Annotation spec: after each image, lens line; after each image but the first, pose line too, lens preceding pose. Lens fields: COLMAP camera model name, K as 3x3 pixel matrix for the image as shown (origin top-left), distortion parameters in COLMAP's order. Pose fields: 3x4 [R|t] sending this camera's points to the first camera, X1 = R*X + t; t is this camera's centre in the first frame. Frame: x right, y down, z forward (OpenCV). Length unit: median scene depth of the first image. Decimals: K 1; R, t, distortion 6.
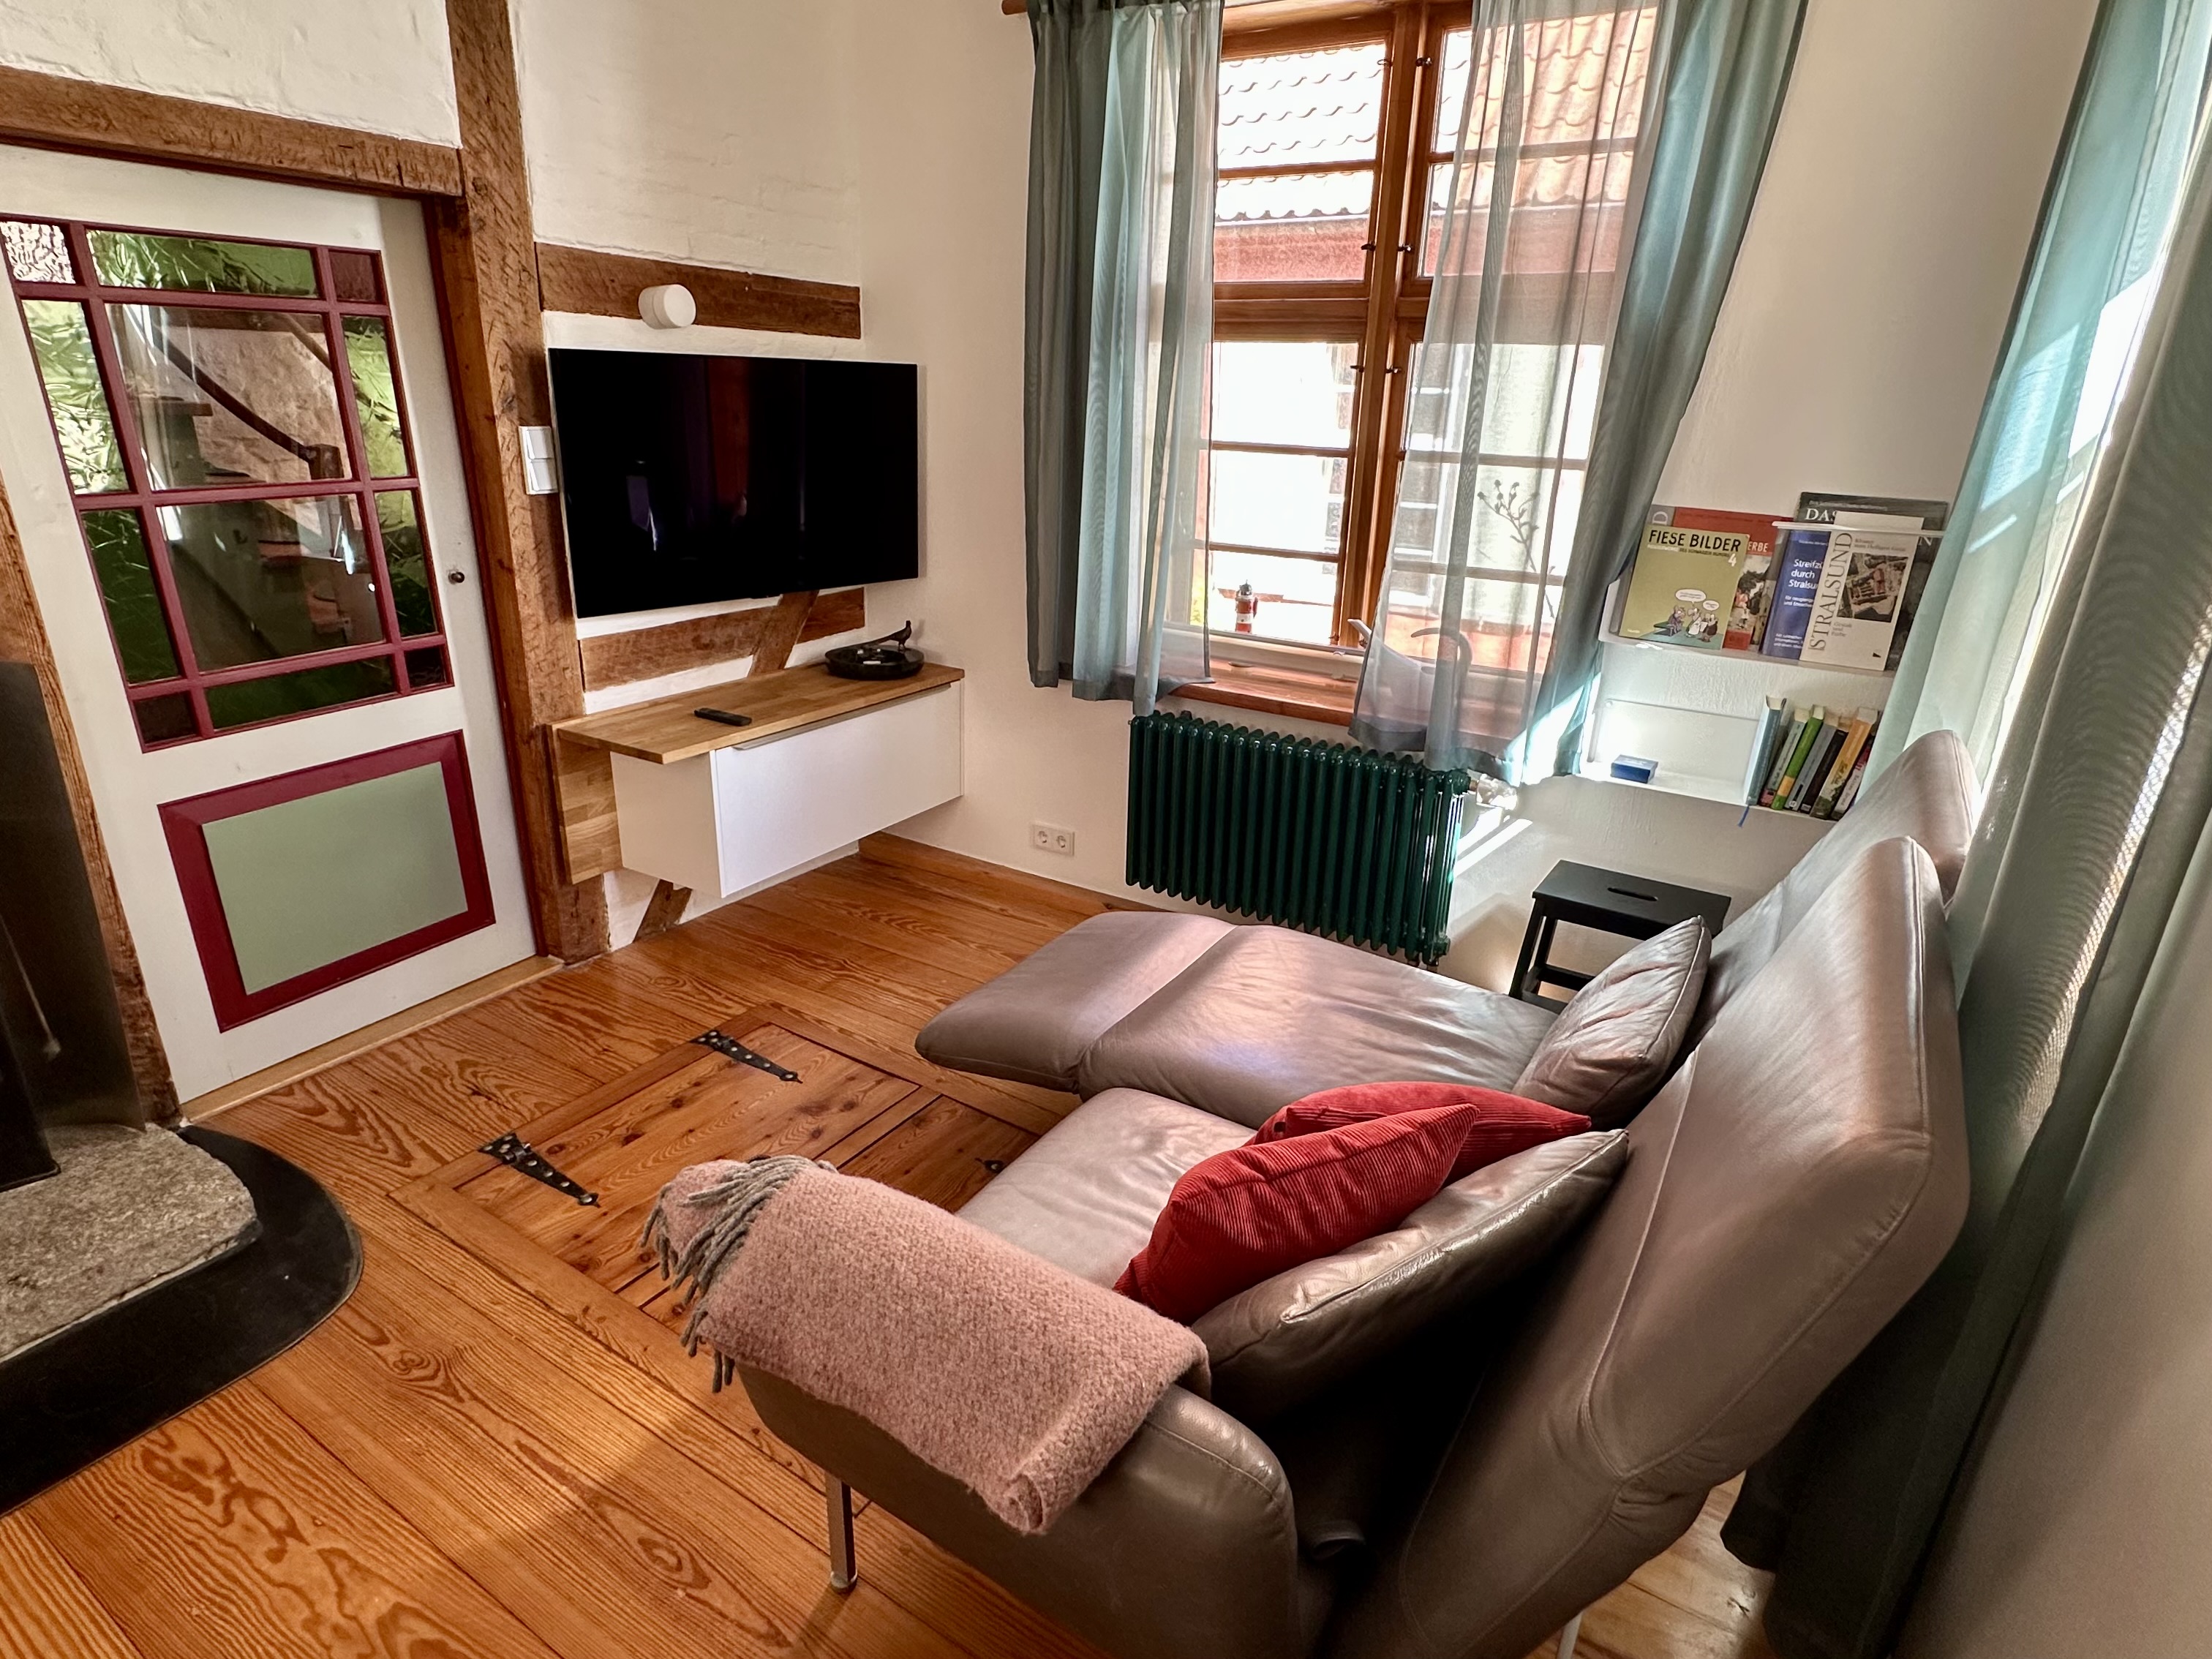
lens RADIAL K [[1171.7, 0, 1106.0], [0, 1171.7, 829.5], [0, 0, 1]] dist [-0.004911, 0.000975]
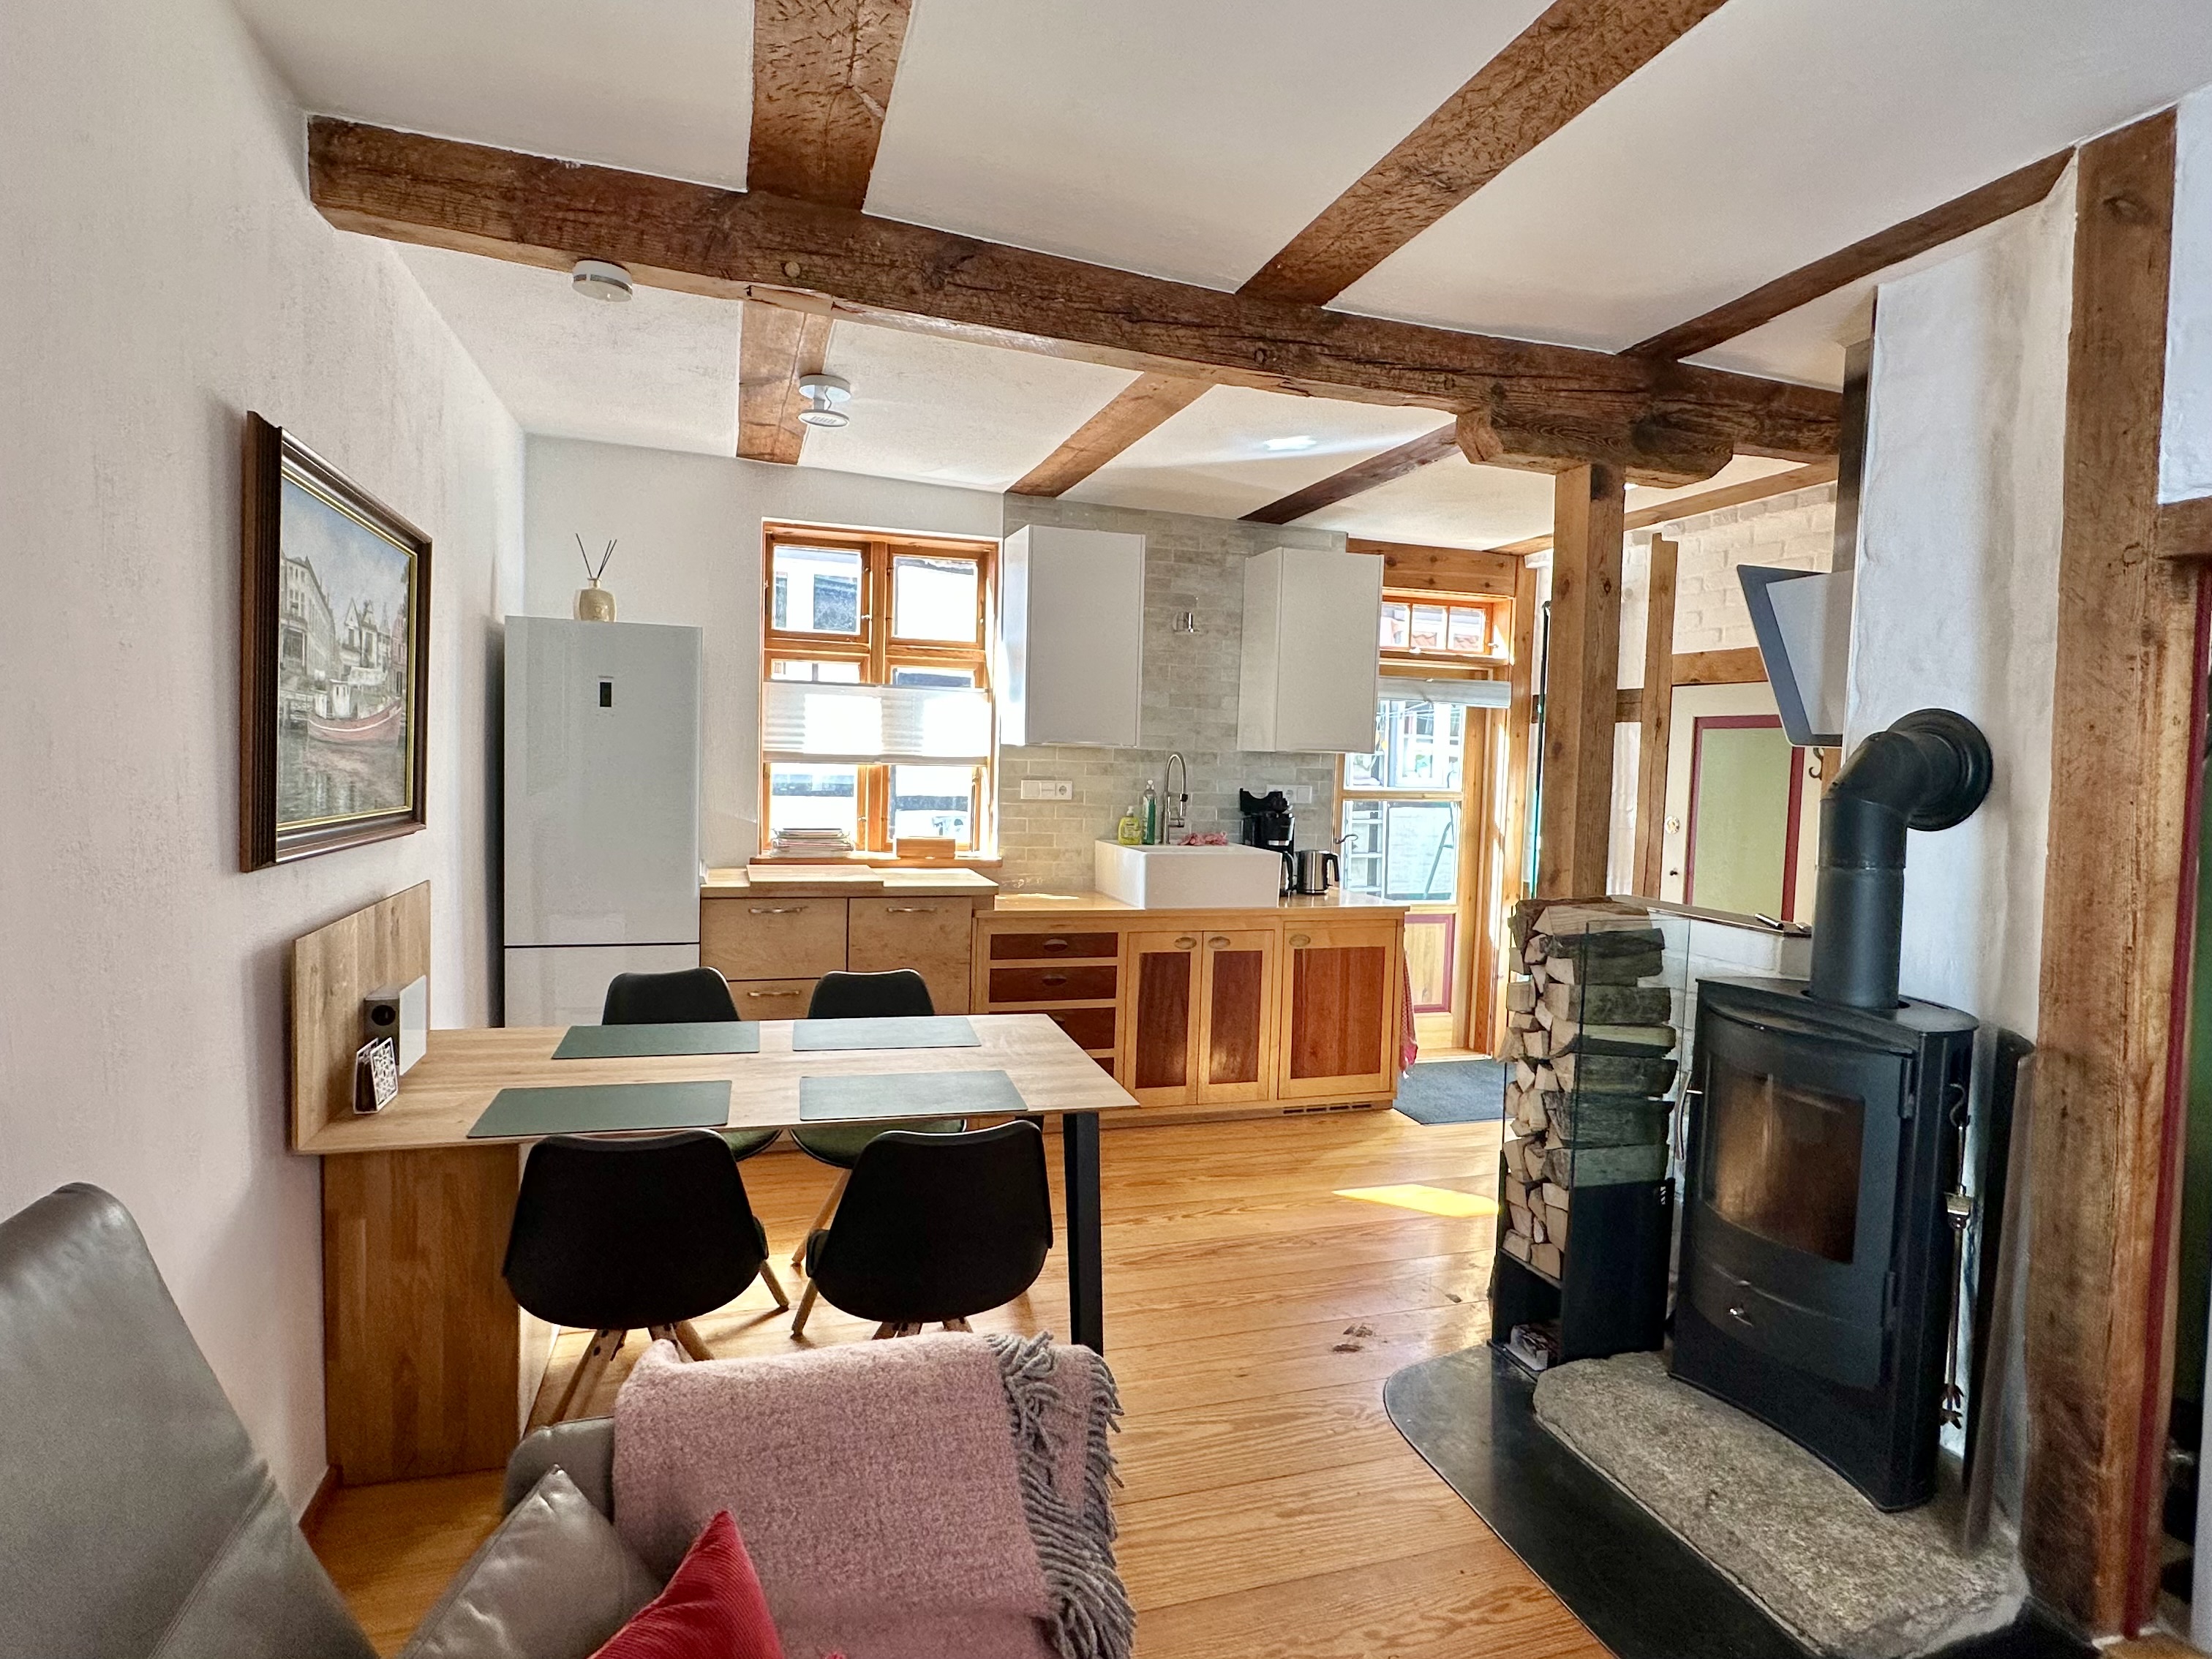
lens RADIAL K [[1171.7, 0, 1106.0], [0, 1171.7, 829.5], [0, 0, 1]] dist [-0.004911, 0.000975]
pose [[-0.647882, 0.000409, -0.761740, 0.259182], [-0.306791, 0.915170, 0.261425, -0.246008], [0.697229, 0.403067, -0.592797, 0.693508]]
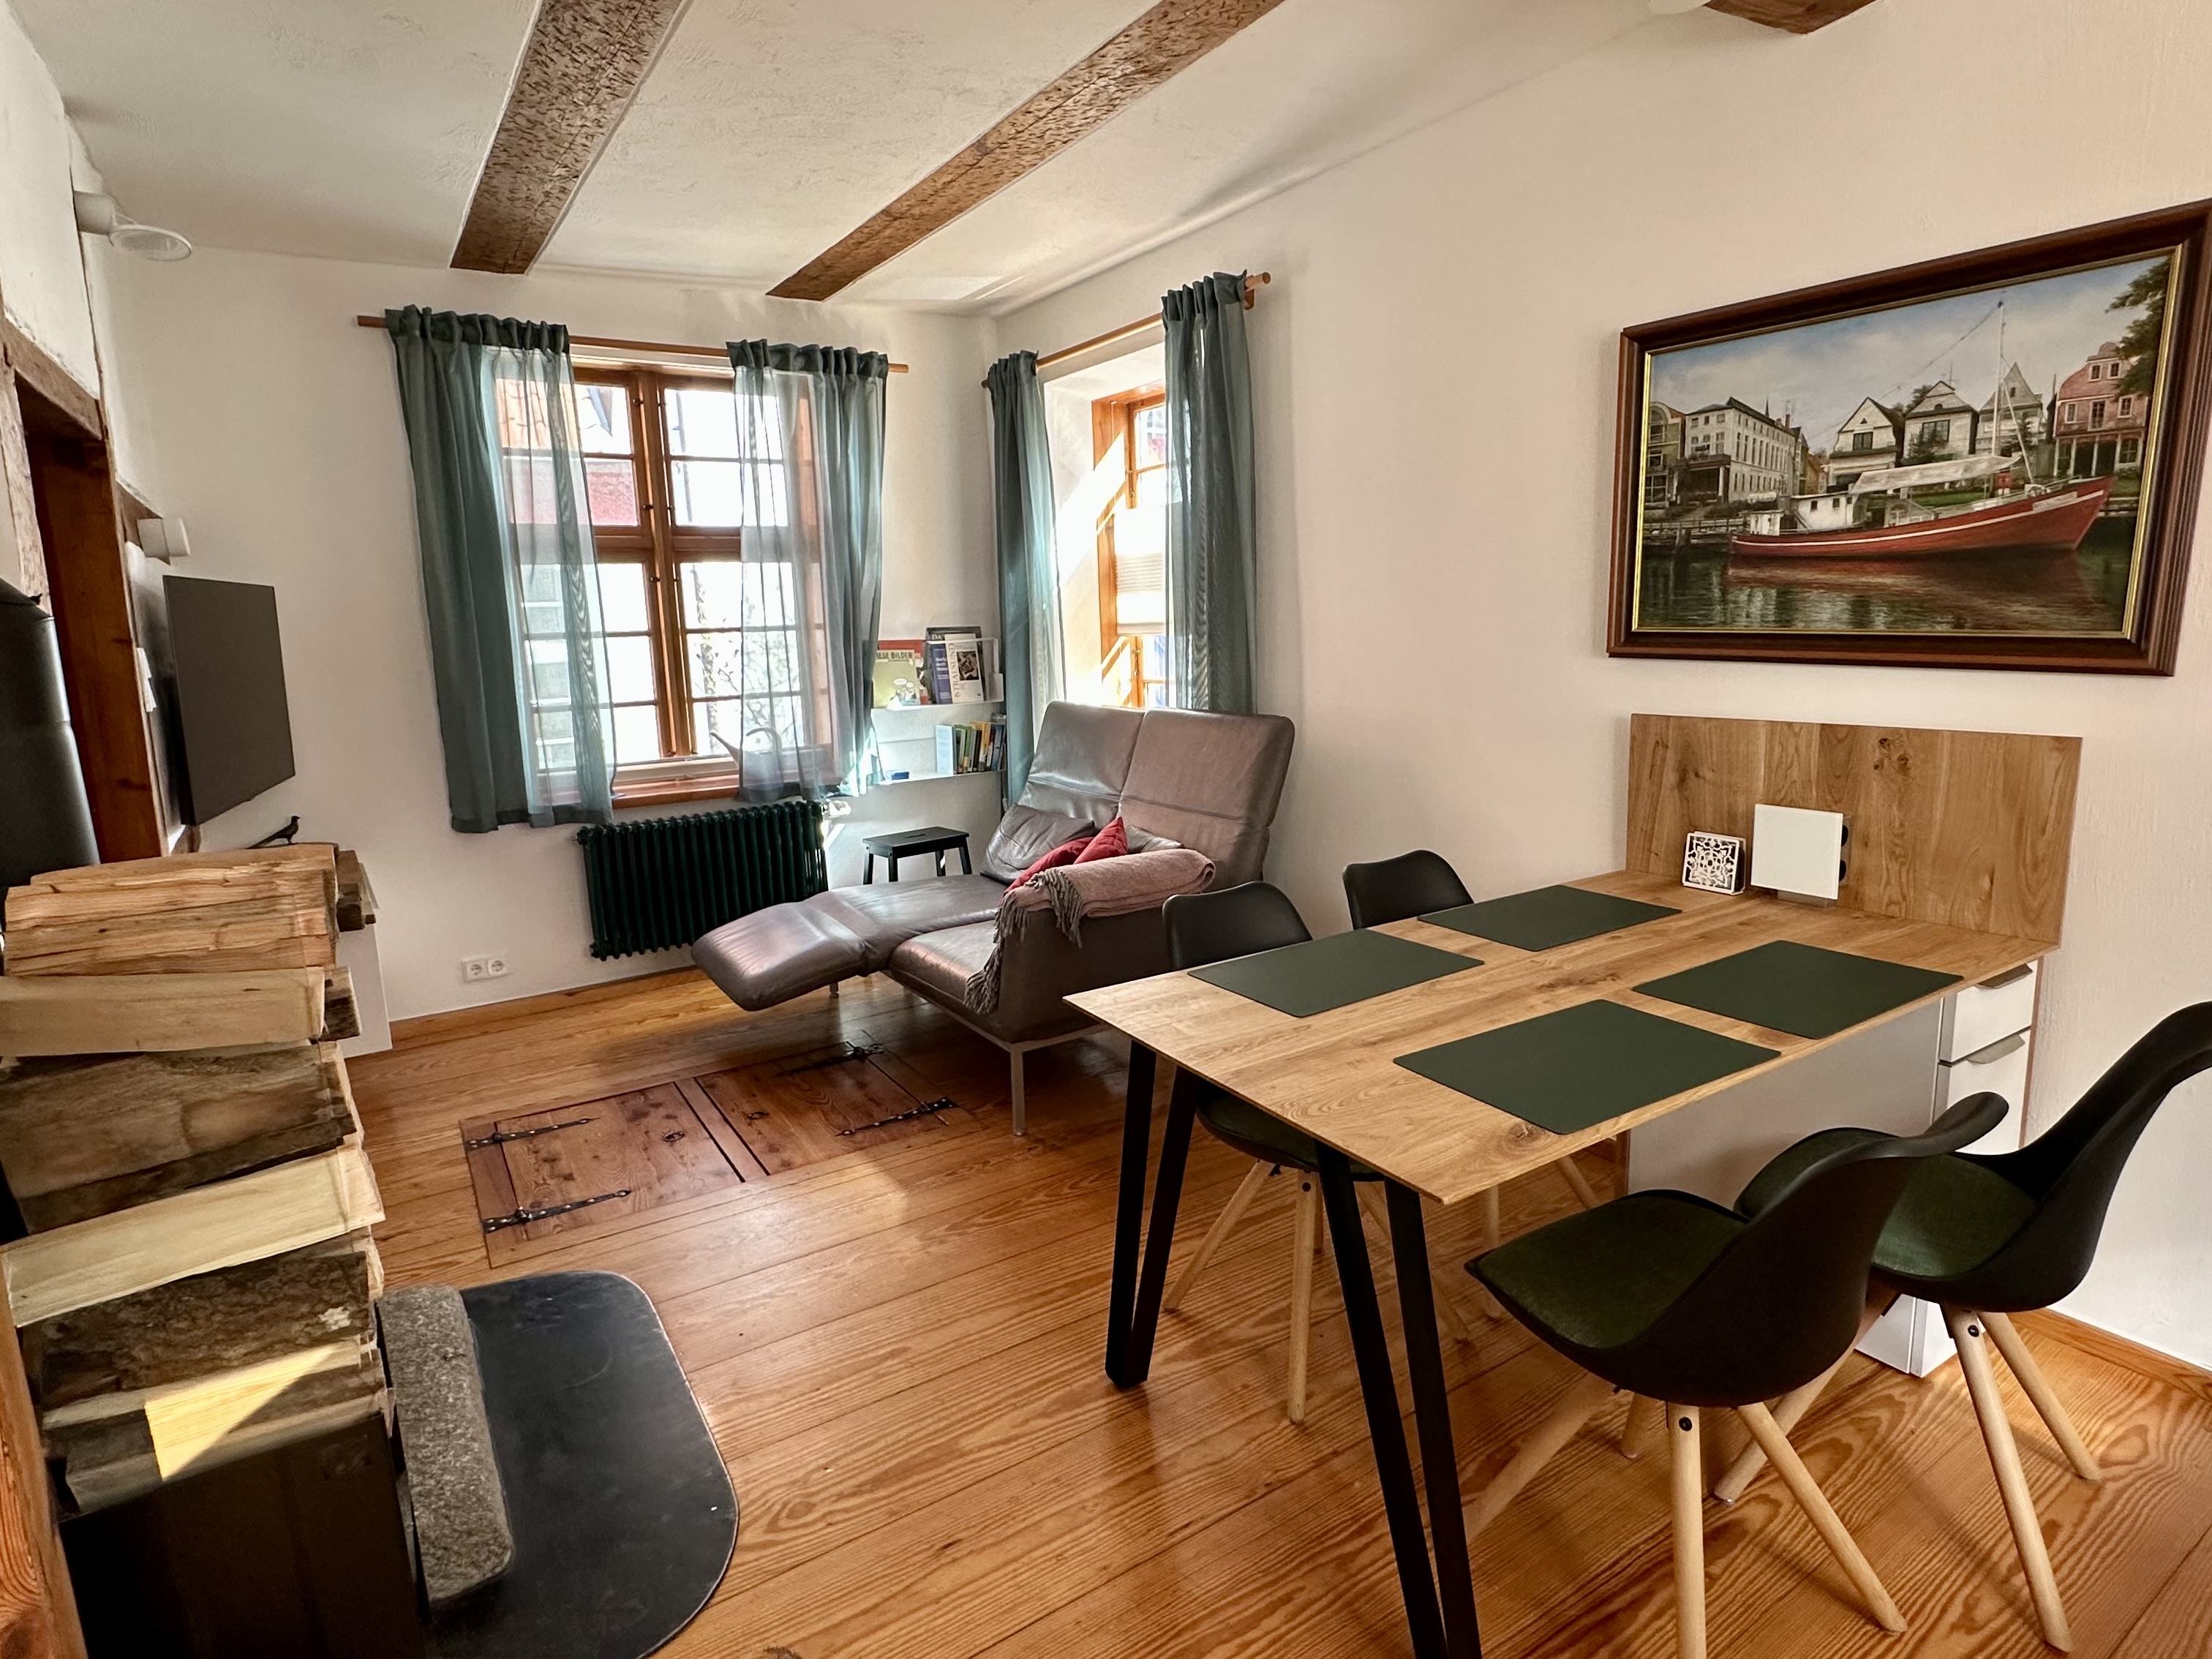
lens RADIAL K [[1171.7, 0, 1106.0], [0, 1171.7, 829.5], [0, 0, 1]] dist [-0.004911, 0.000975]
pose [[0.424957, -0.209316, 0.880680, -1.074436], [0.353771, 0.933926, 0.051265, 0.052480], [-0.833221, 0.289774, 0.470929, -0.146812]]
